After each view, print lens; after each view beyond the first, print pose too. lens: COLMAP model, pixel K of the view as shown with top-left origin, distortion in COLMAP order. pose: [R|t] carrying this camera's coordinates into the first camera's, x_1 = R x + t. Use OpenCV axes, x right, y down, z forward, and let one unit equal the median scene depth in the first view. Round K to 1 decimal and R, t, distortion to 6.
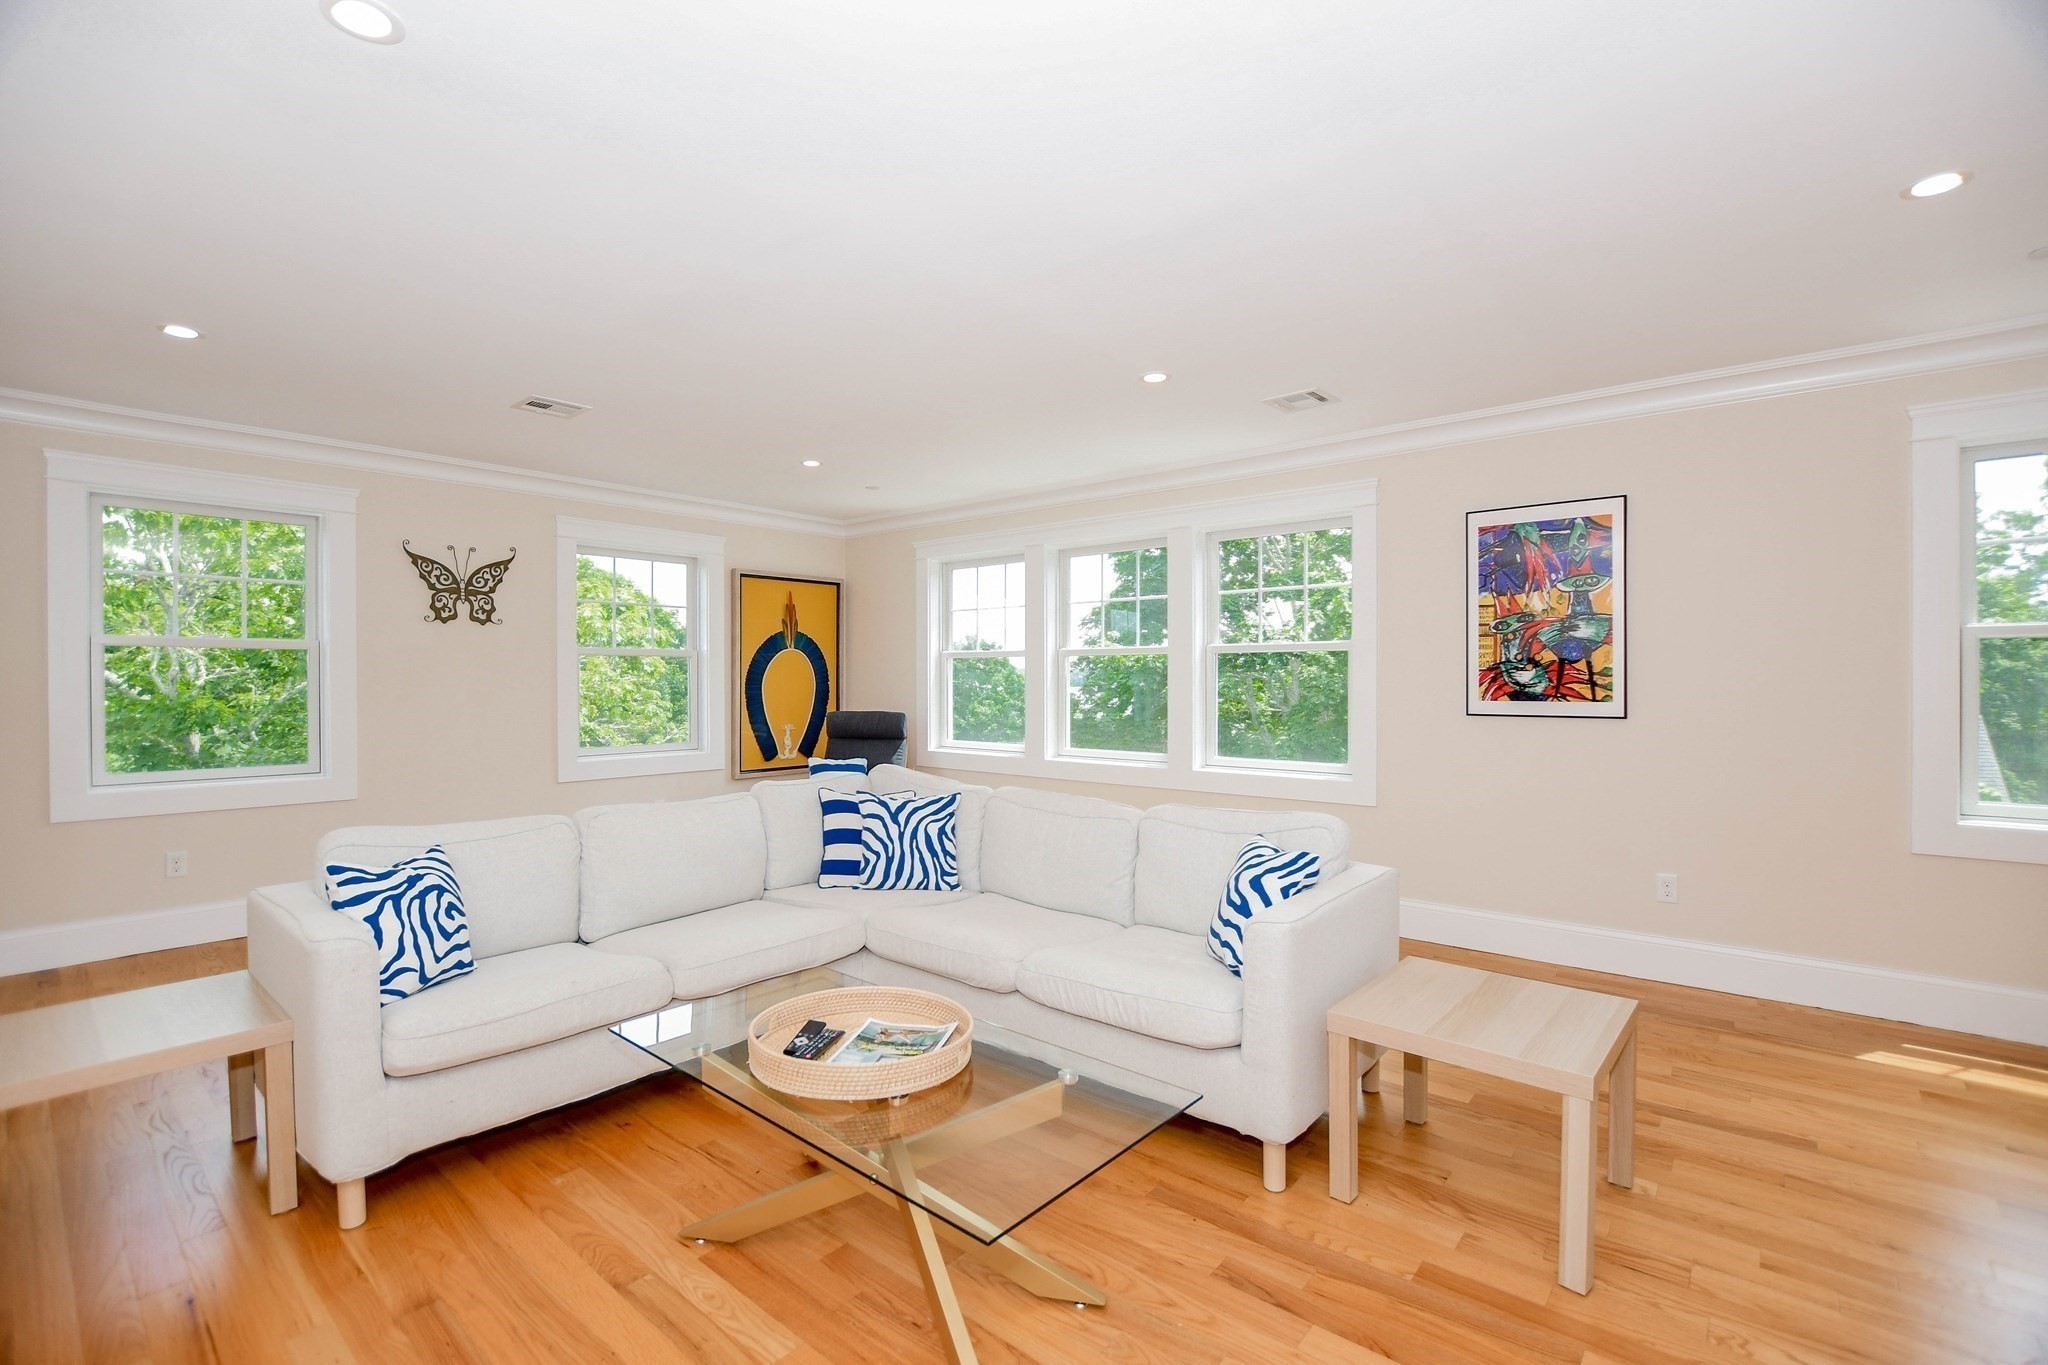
lens RADIAL K [[903.1, 0, 1012.9], [0, 903.1, 680.9], [0, 0, 1]] dist [-0.027798, 0.002055]
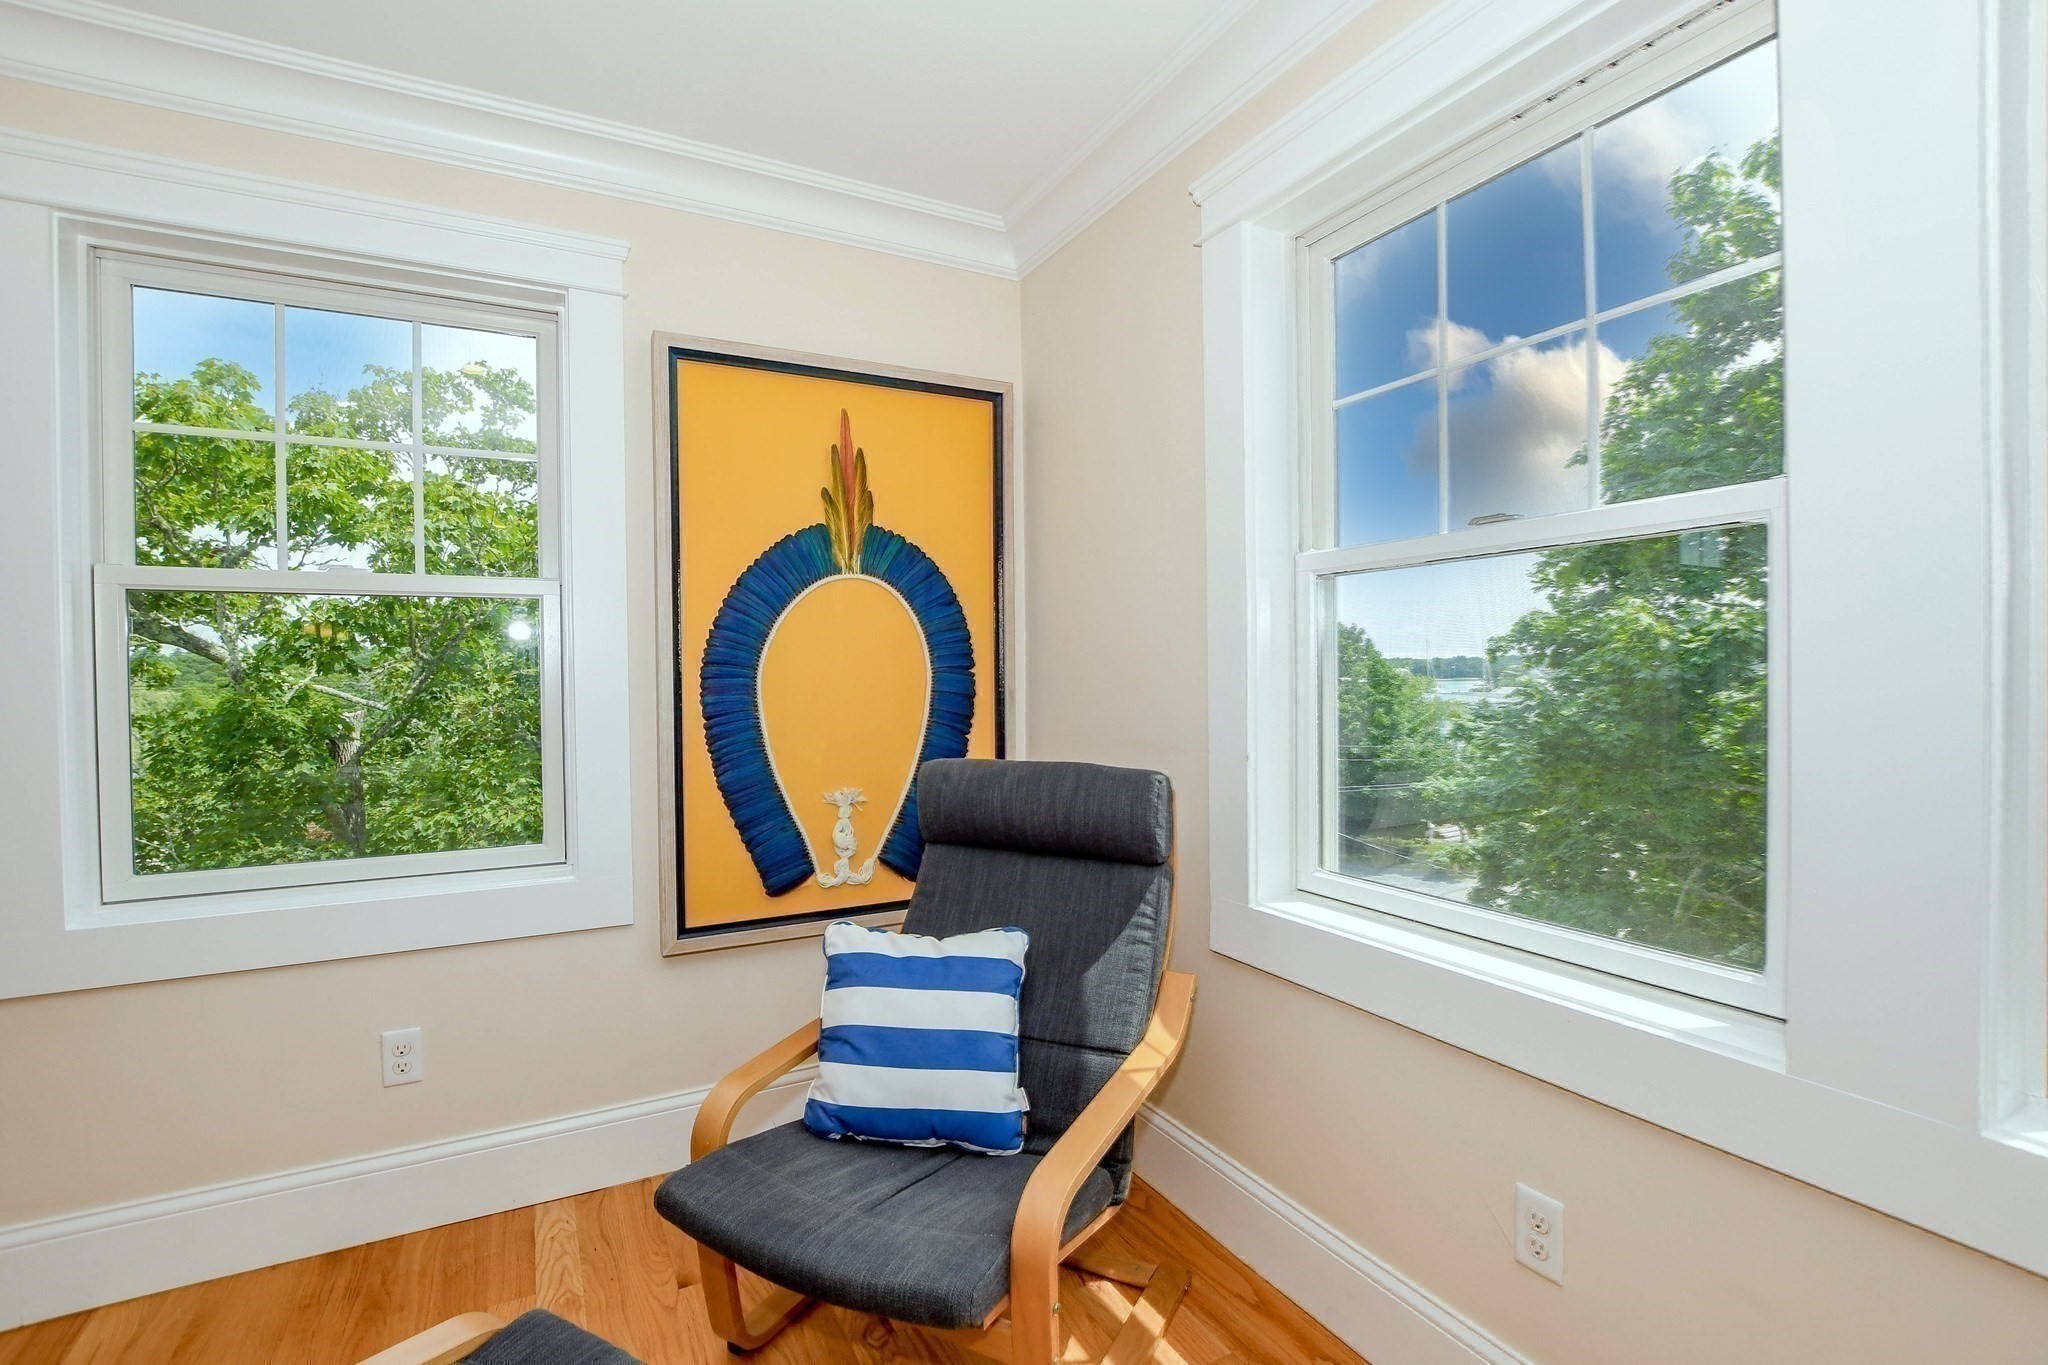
lens RADIAL K [[903.1, 0, 1006.1], [0, 903.1, 682.3], [0, 0, 1]] dist [-0.027798, 0.002055]
pose [[0.929790, -0.008056, -0.368003, -0.098023], [0.011577, 0.999906, 0.007361, 0.008161], [0.367909, -0.011104, 0.929795, 1.130125]]
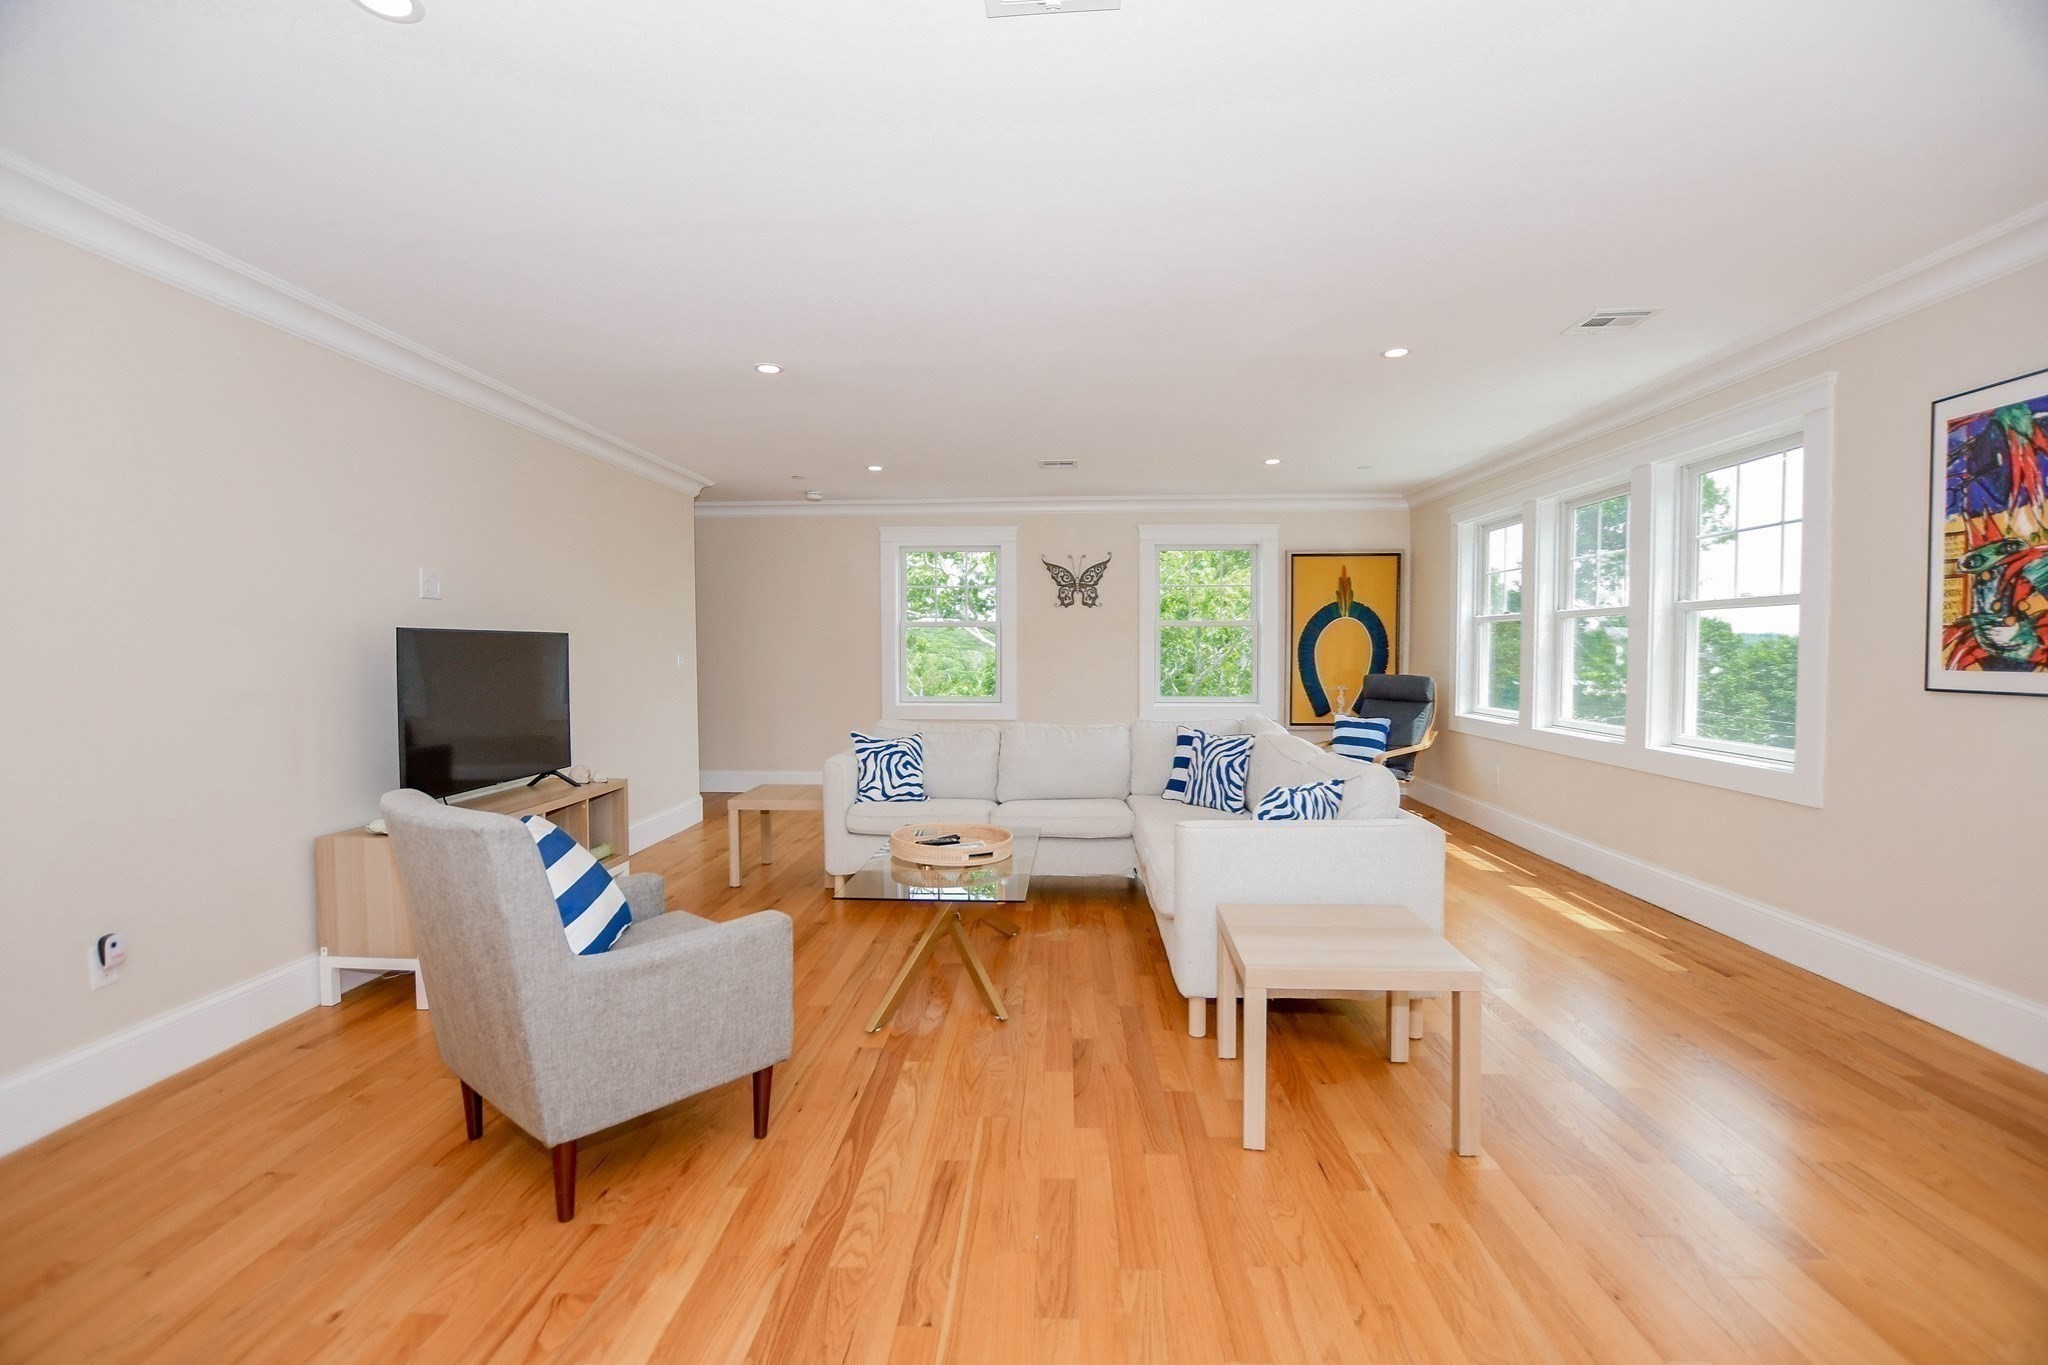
lens RADIAL K [[903.1, 0, 1016.7], [0, 903.1, 676.7], [0, 0, 1]] dist [-0.027798, 0.002055]
pose [[0.610077, 0.024064, -0.791977, 0.626543], [-0.000282, 0.999545, 0.030153, 0.006864], [0.792342, -0.018172, 0.609806, 0.008376]]
